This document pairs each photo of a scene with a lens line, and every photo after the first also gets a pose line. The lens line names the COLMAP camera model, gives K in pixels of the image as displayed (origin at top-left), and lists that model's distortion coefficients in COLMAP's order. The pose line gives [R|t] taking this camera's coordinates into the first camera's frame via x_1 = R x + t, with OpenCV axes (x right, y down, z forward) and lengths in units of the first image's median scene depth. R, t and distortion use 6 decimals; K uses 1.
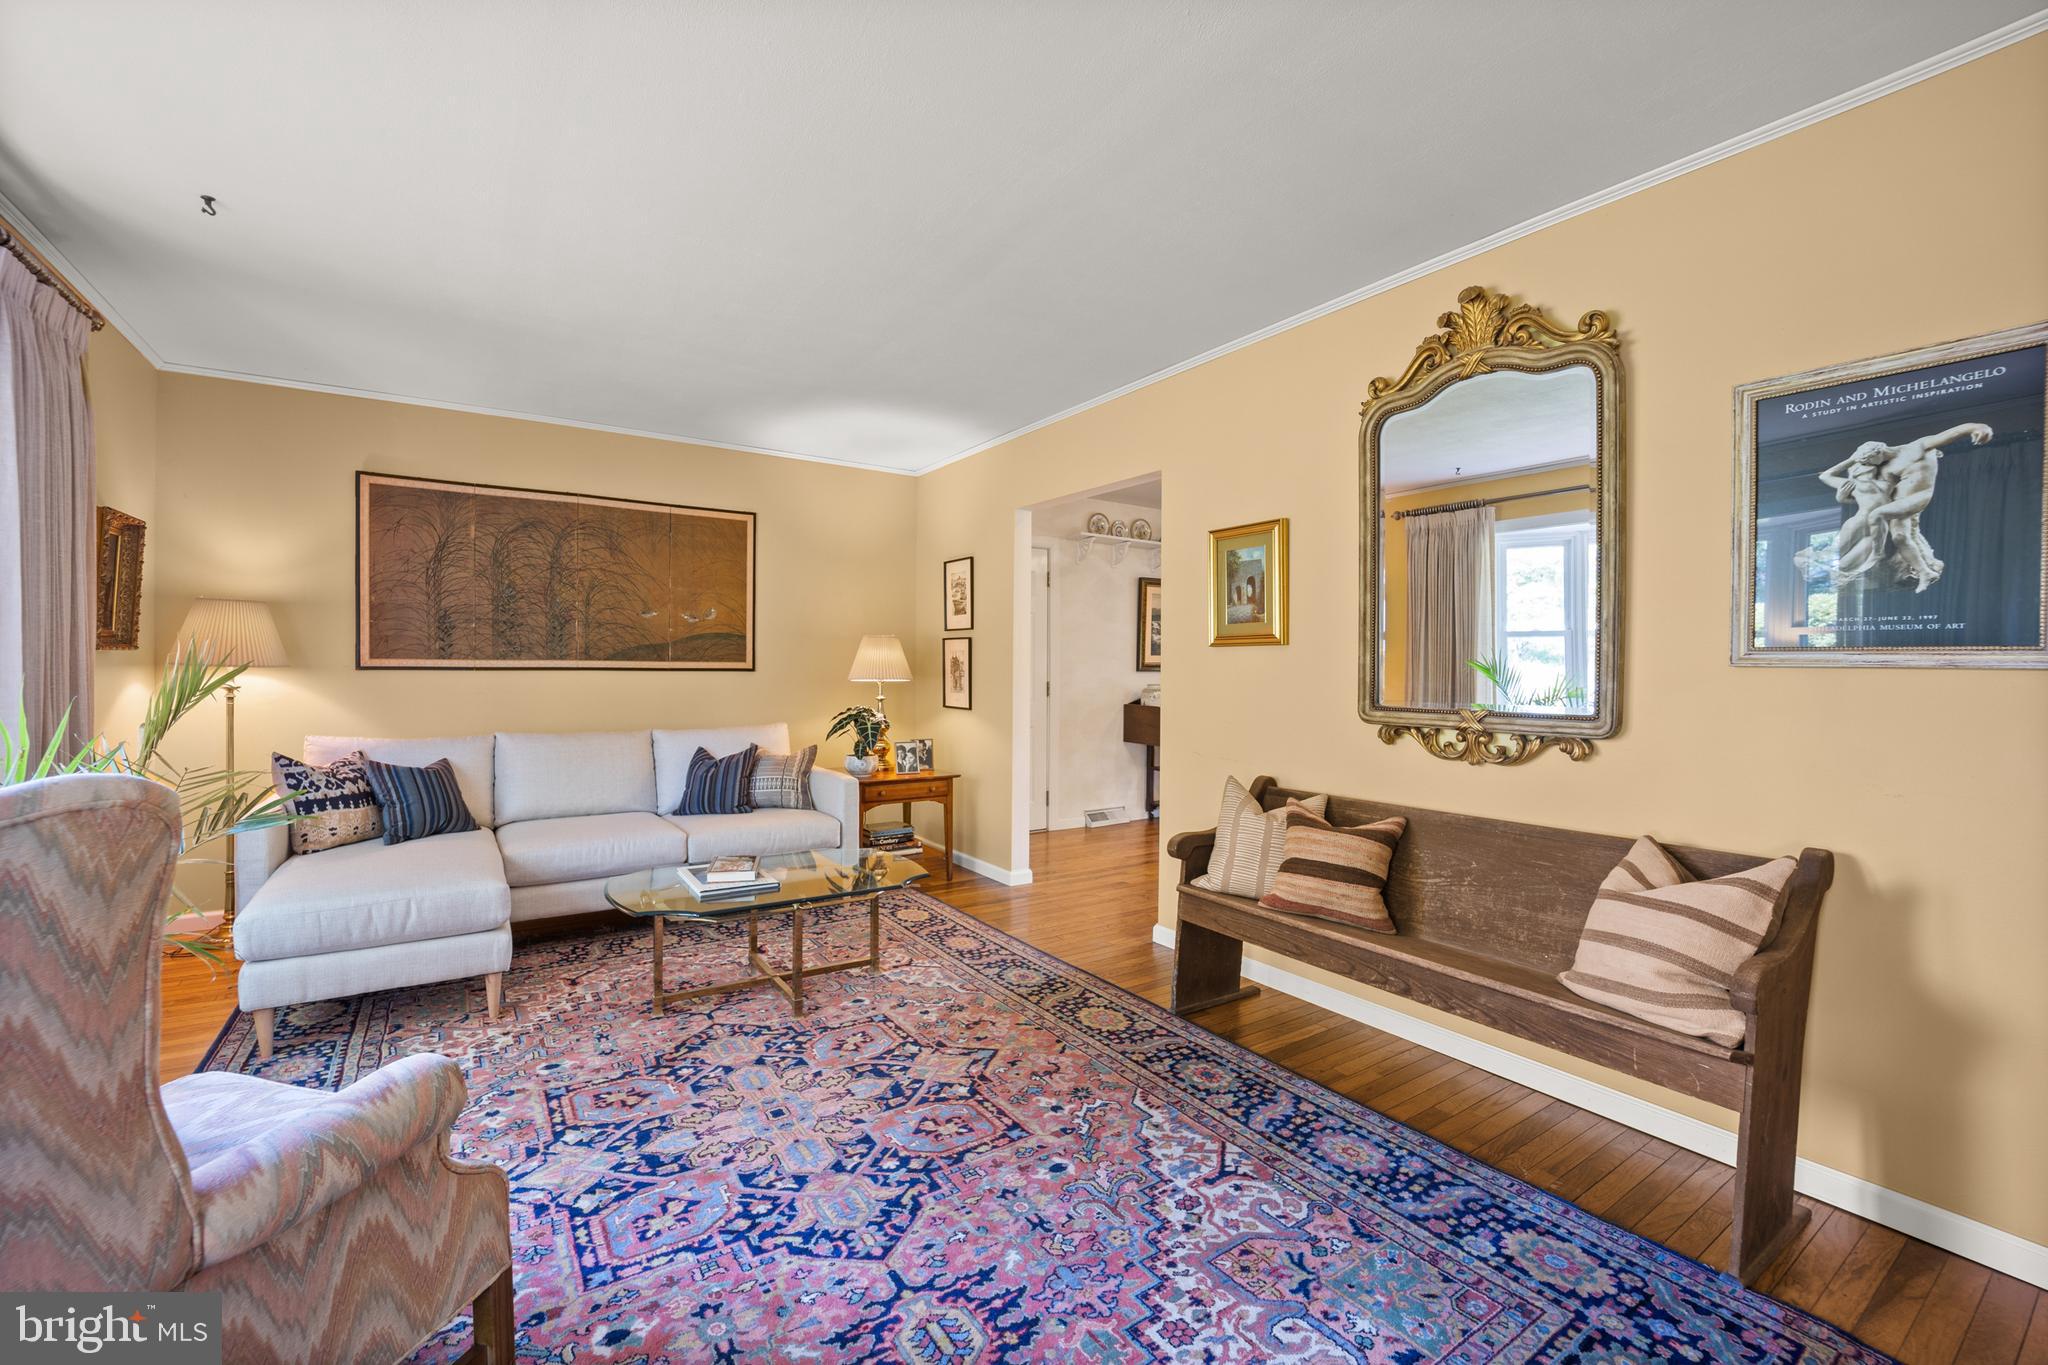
lens RADIAL K [[844.1, 0, 1024.1], [0, 844.1, 677.3], [0, 0, 1]] dist [-0.019465, -0.000369]
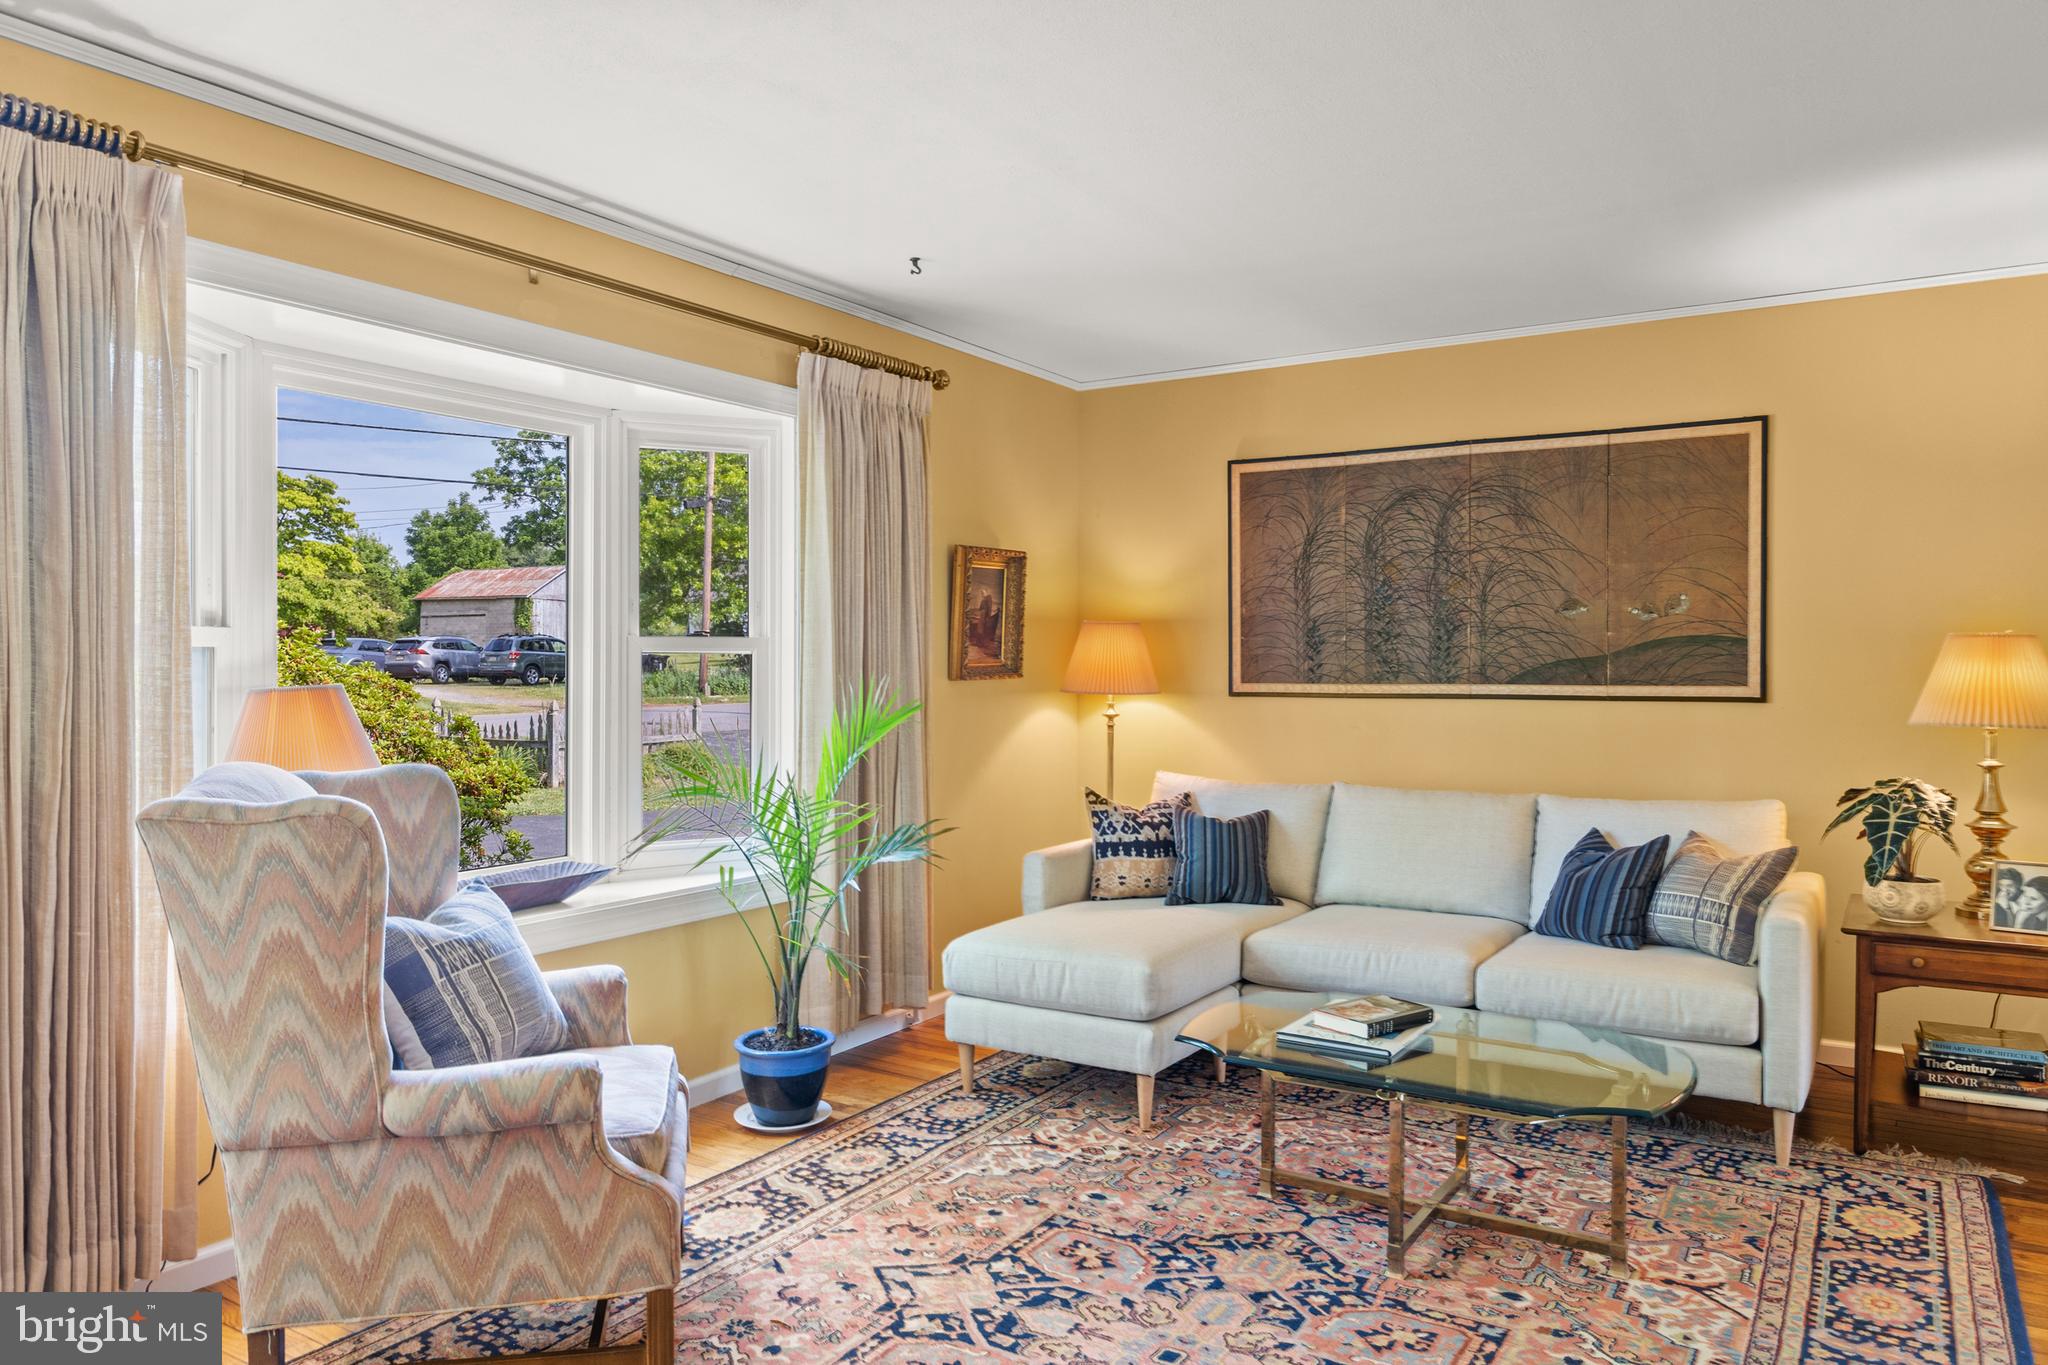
lens RADIAL K [[1396.5, 0, 1015.5], [0, 1396.5, 674.4], [0, 0, 1]] dist [-0.000696, -0.000724]
pose [[0.402805, -0.000889, -0.915285, 0.447080], [-0.005428, 0.999980, -0.003360, -0.027714], [0.915270, 0.006322, 0.402792, 0.253778]]
